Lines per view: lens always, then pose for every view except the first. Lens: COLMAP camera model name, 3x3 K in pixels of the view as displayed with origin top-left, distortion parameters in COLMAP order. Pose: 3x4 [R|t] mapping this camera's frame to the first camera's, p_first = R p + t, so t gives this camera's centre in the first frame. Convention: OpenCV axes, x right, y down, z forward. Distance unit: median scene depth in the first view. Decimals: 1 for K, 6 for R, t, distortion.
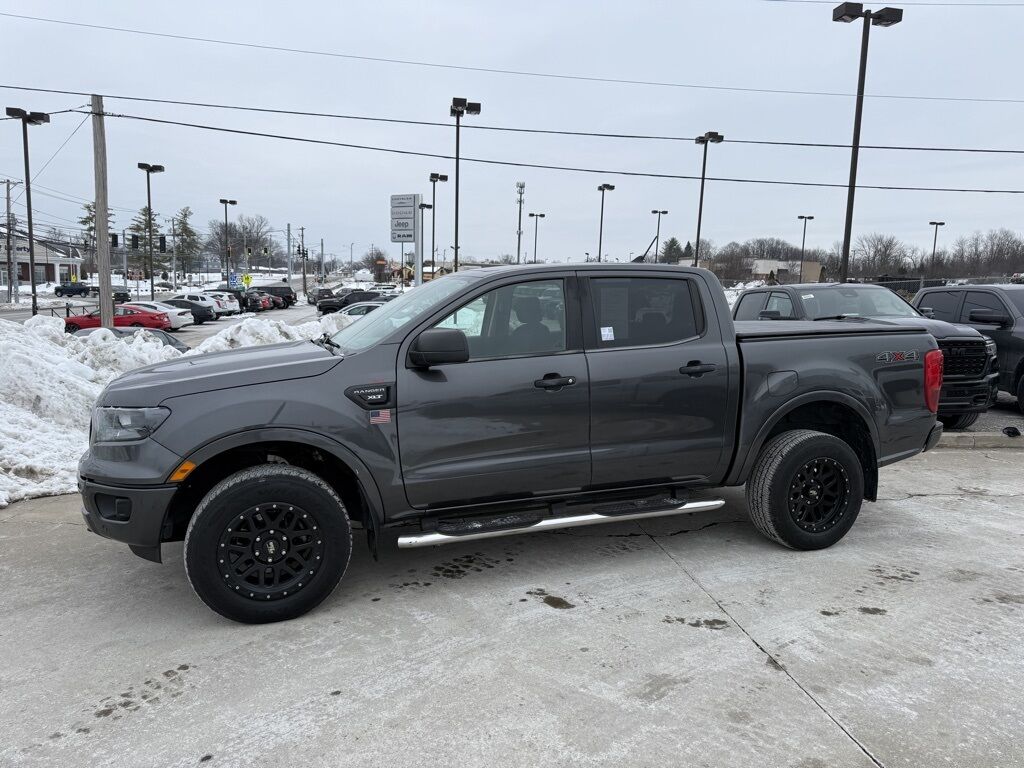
lens RADIAL K [[707.8, 0, 507.3], [0, 707.8, 379.1], [0, 0, 1]] dist [0.049117, -0.061016]
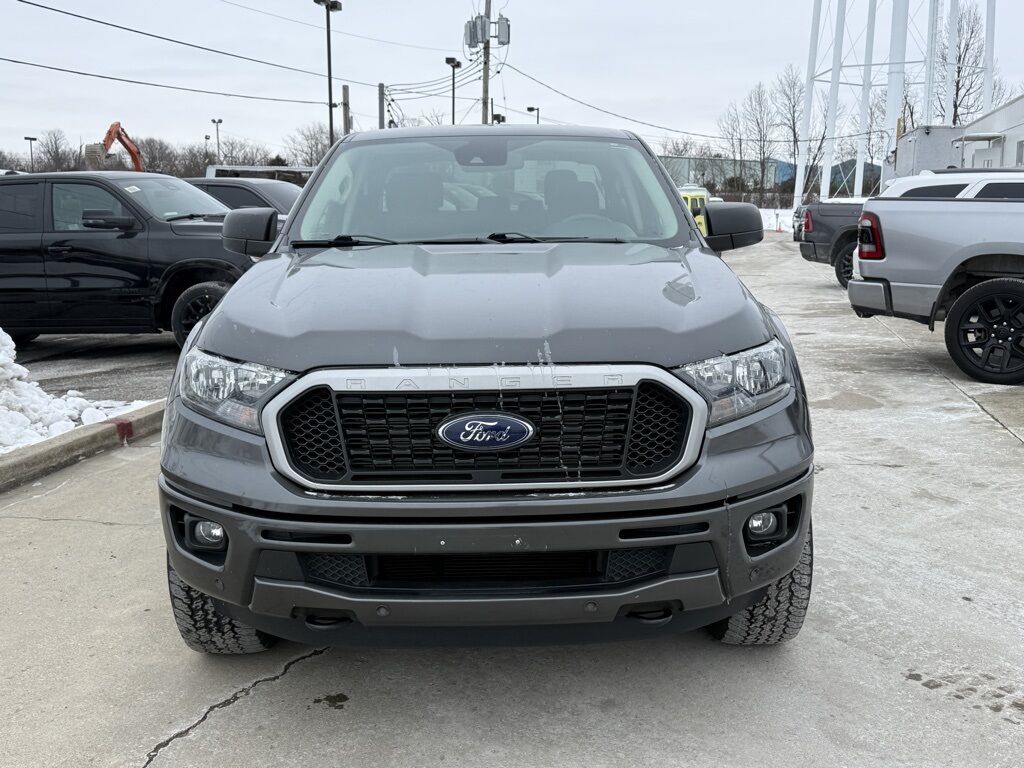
lens RADIAL K [[994.9, 0, 512.0], [0, 994.9, 384.0], [0, 0, 1]] dist [0.138955, -0.246645]
pose [[0.328094, -0.173564, 0.928564, -0.253032], [0.119147, 0.982729, 0.141589, -0.012550], [-0.937101, 0.064181, 0.343107, 0.174018]]
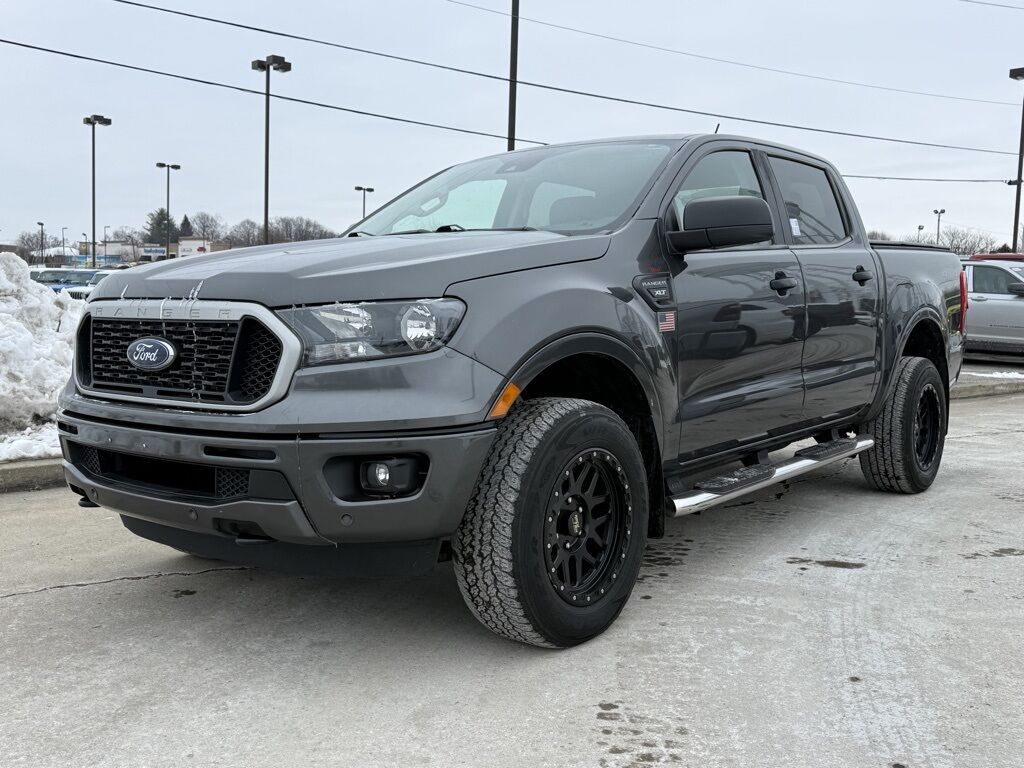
lens RADIAL K [[994.9, 0, 512.0], [0, 994.9, 384.0], [0, 0, 1]] dist [0.138955, -0.246645]
pose [[0.850160, -0.045674, 0.524540, -0.165155], [0.059680, 0.998169, -0.009813, 0.023012], [-0.523132, 0.039647, 0.851329, 0.052180]]
